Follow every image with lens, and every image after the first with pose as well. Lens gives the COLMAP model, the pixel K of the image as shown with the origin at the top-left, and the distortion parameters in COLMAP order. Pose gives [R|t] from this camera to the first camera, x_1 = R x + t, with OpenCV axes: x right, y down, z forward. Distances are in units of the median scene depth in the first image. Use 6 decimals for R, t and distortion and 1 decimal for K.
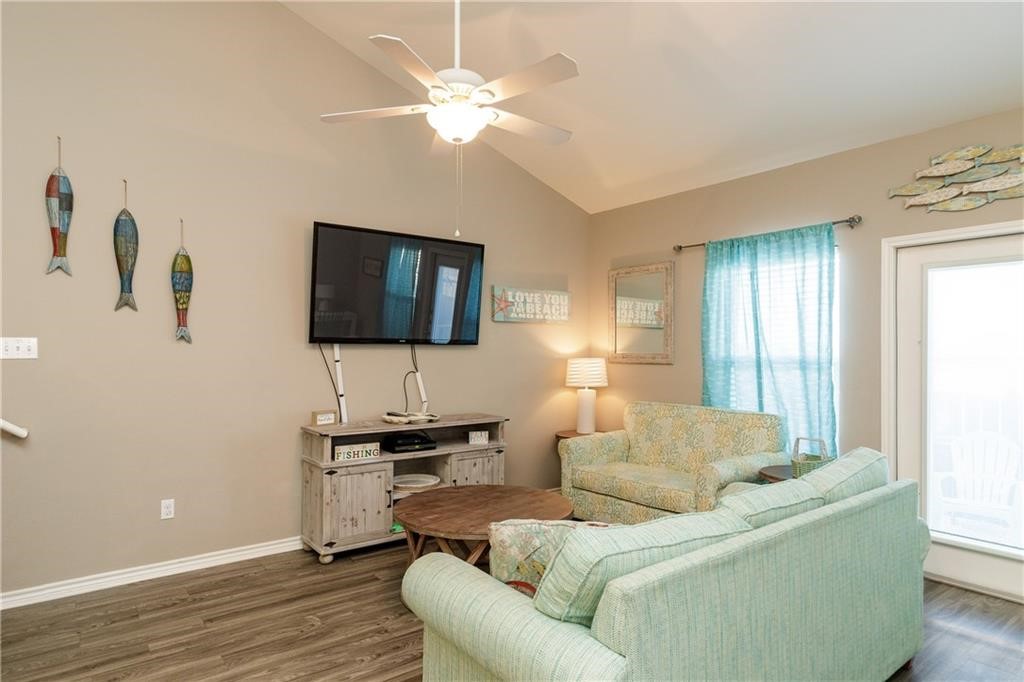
lens RADIAL K [[601.2, 0, 494.4], [0, 601.2, 341.0], [0, 0, 1]] dist [0.032155, -0.014037]
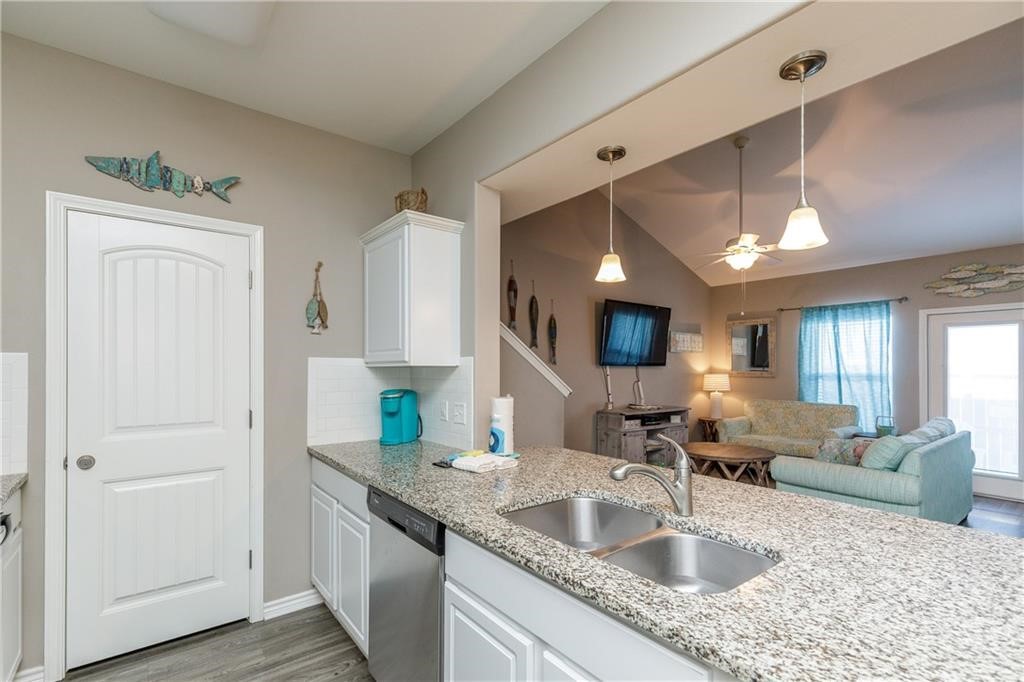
lens RADIAL K [[469.2, 0, 491.8], [0, 469.2, 361.5], [0, 0, 1]] dist [0.004618, -0.000646]
pose [[0.999994, 0.002325, -0.002587, -0.607413], [-0.002322, 0.999997, 0.001229, -0.008033], [0.002590, -0.001223, 0.999996, -0.404077]]
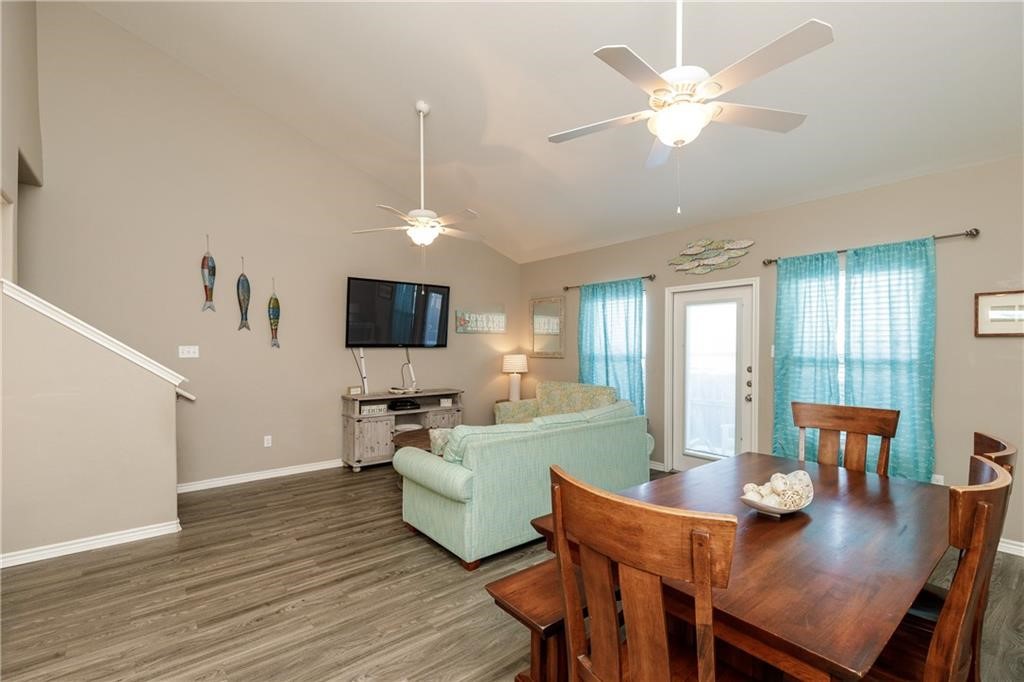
lens RADIAL K [[469.2, 0, 487.8], [0, 469.2, 336.7], [0, 0, 1]] dist [0.004618, -0.000646]
pose [[0.999949, -0.007280, 0.006955, 0.090911], [0.007308, 0.999965, -0.004080, -0.018999], [-0.006925, 0.004131, 0.999967, -0.348741]]
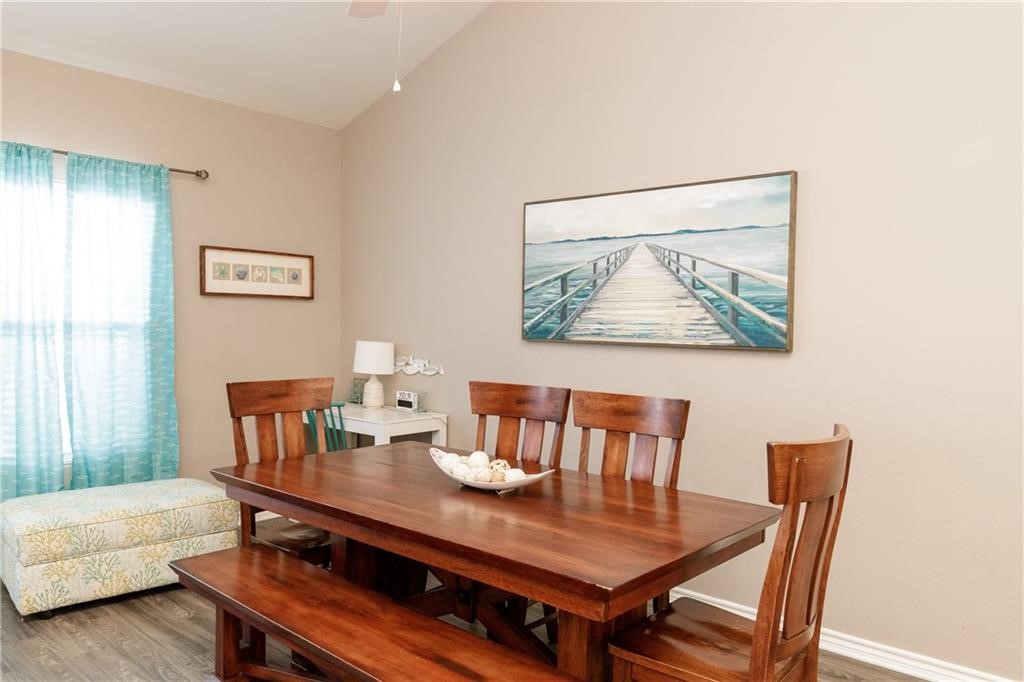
lens RADIAL K [[752.1, 0, 524.3], [0, 752.1, 343.9], [0, 0, 1]] dist [0.006139, 0.009892]
pose [[-0.204296, -0.037395, 0.978195, -0.247809], [-0.029908, 0.999042, 0.031946, 0.004876], [-0.978452, -0.022729, -0.205219, 0.197547]]
